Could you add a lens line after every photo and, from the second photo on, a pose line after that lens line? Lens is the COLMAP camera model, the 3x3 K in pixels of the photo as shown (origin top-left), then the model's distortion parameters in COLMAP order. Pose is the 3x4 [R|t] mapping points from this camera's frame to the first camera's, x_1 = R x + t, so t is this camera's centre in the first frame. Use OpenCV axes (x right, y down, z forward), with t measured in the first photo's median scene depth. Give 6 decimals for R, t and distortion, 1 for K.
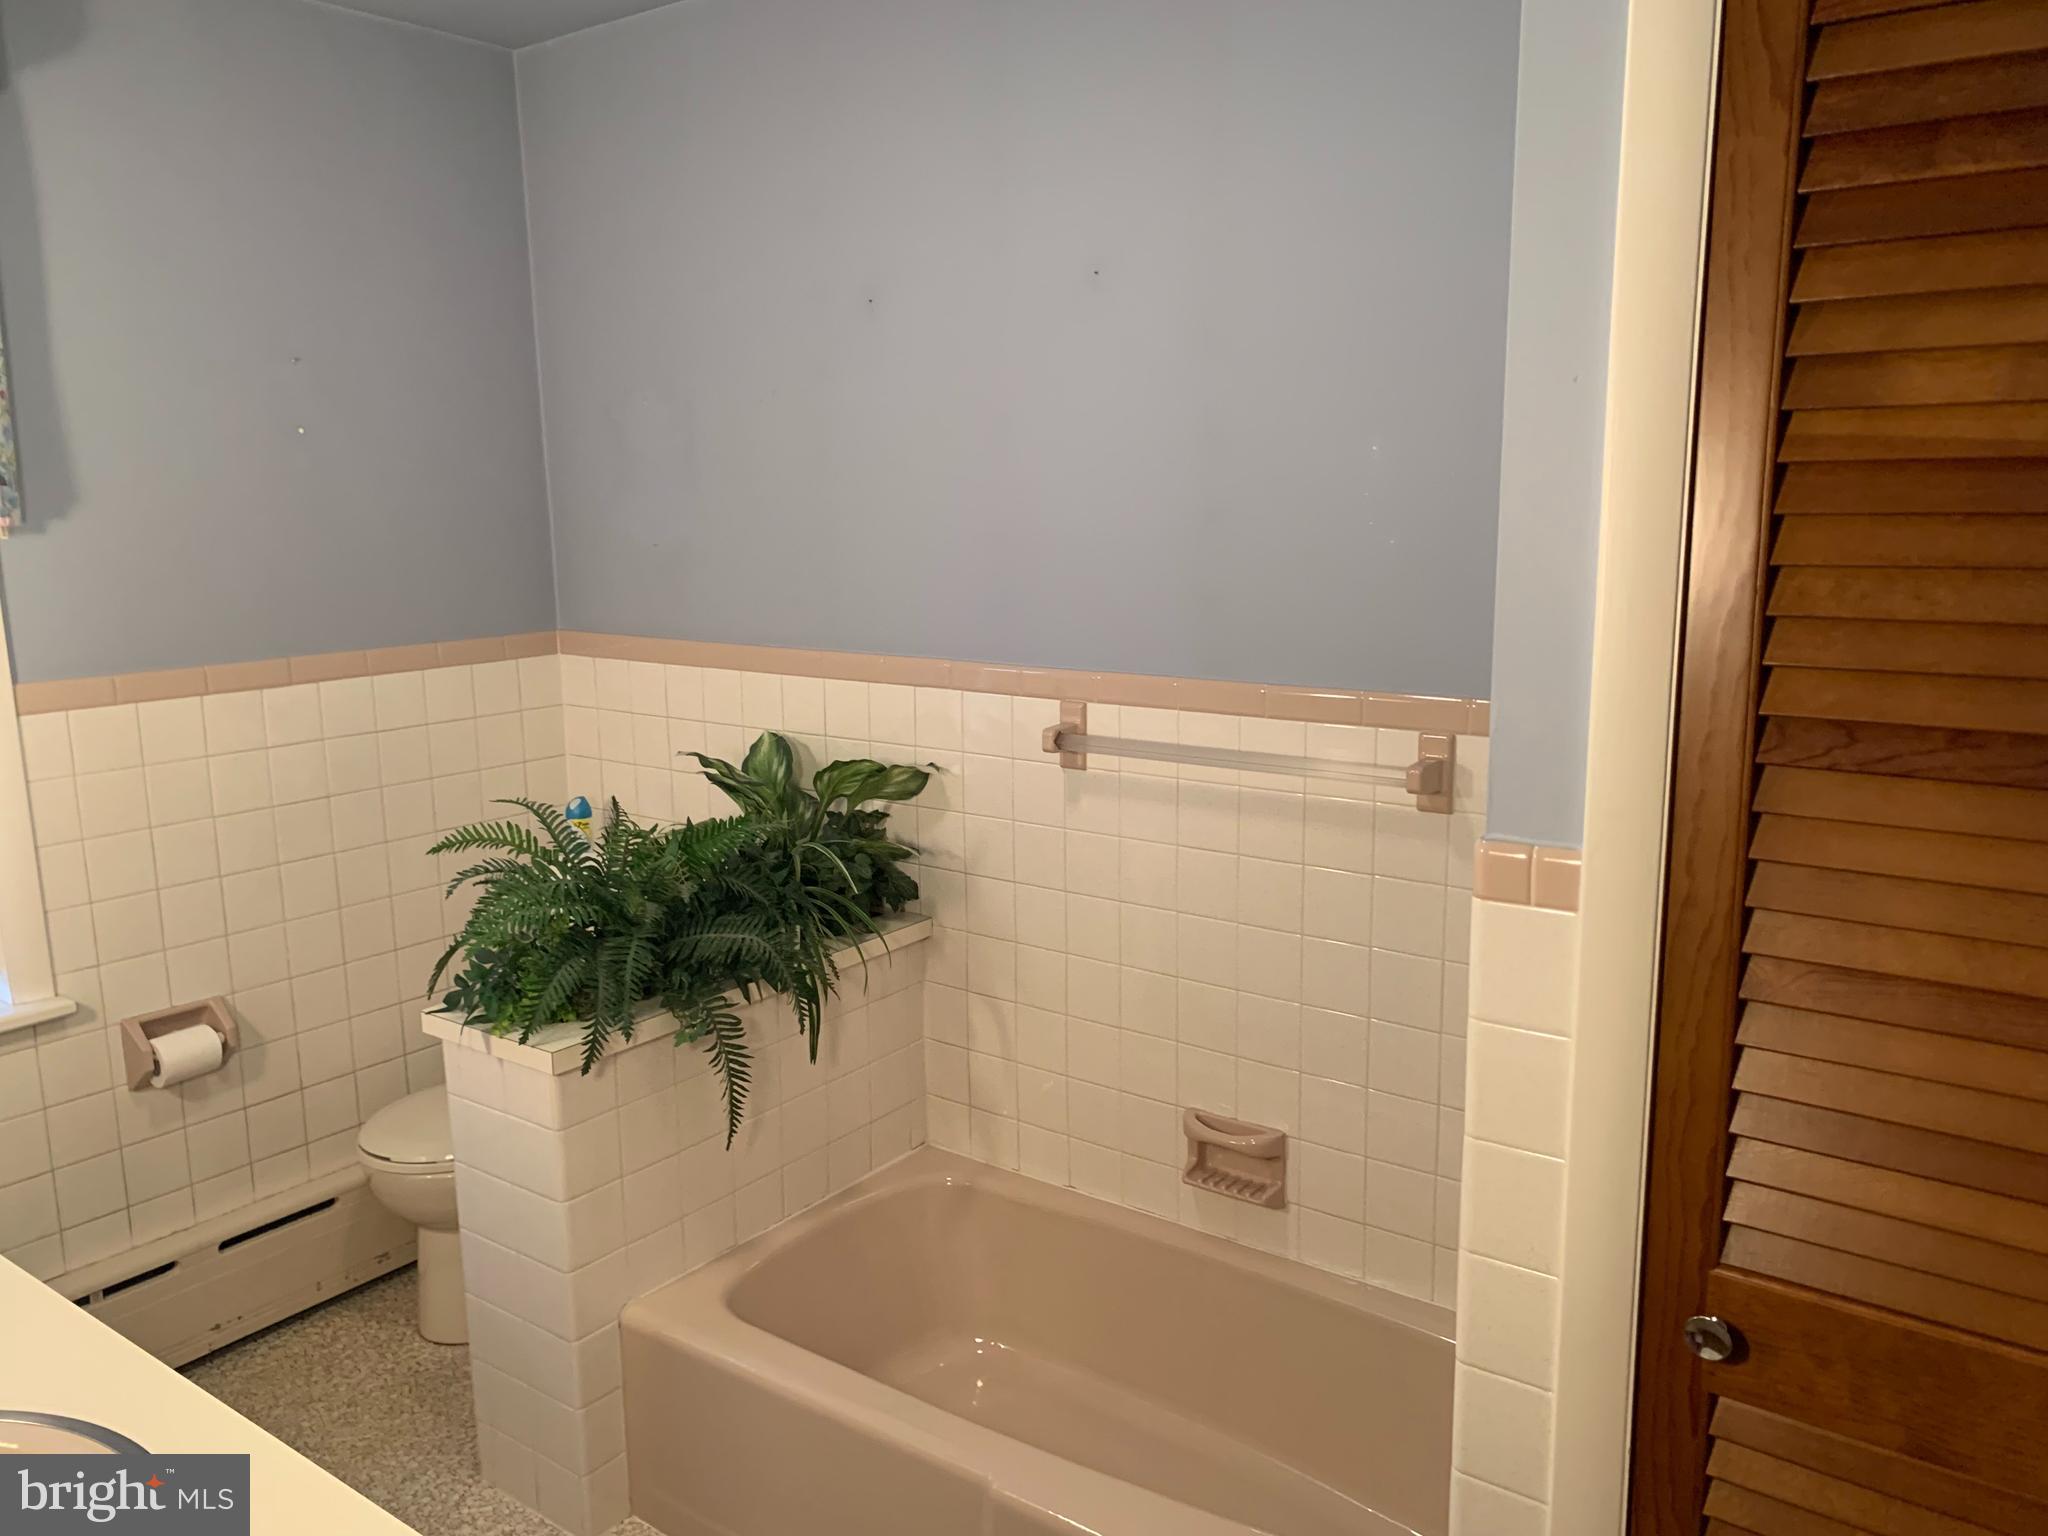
lens RADIAL K [[1581.4, 0, 1024.0], [0, 1581.4, 768.0], [0, 0, 1]] dist [0.008997, 0.001758]
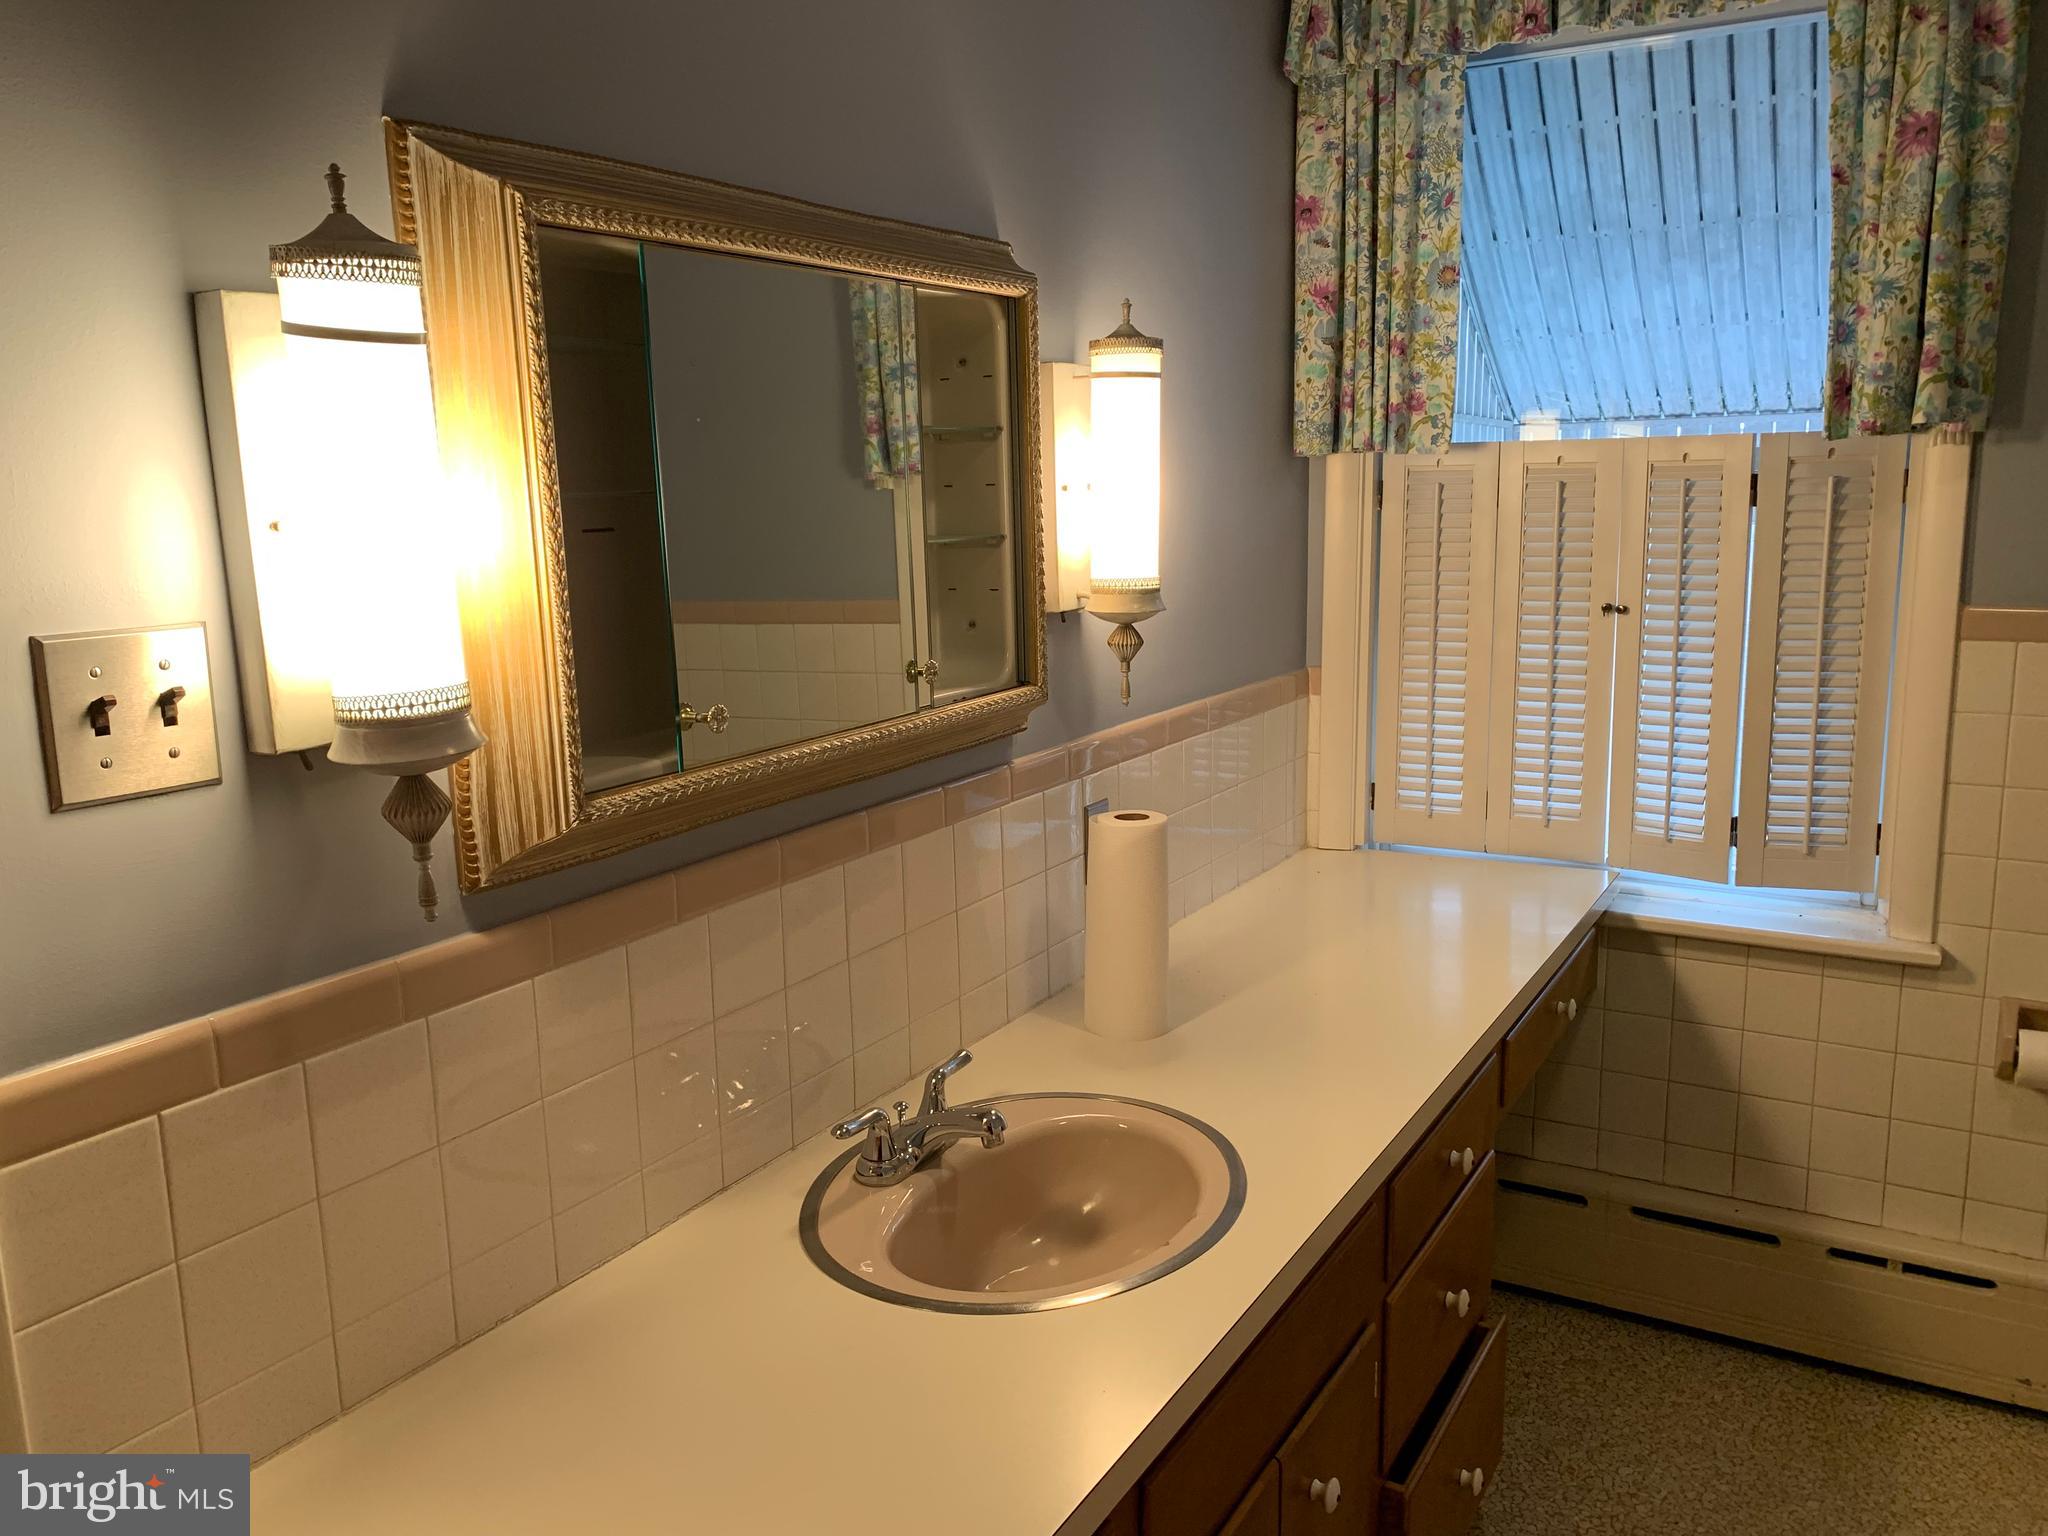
lens RADIAL K [[1581.4, 0, 1024.0], [0, 1581.4, 768.0], [0, 0, 1]] dist [0.008997, 0.001758]
pose [[0.104317, 0.213828, -0.971286, 0.210648], [-0.159604, 0.967555, 0.195865, -0.051722], [0.981654, 0.134589, 0.135060, 0.340745]]
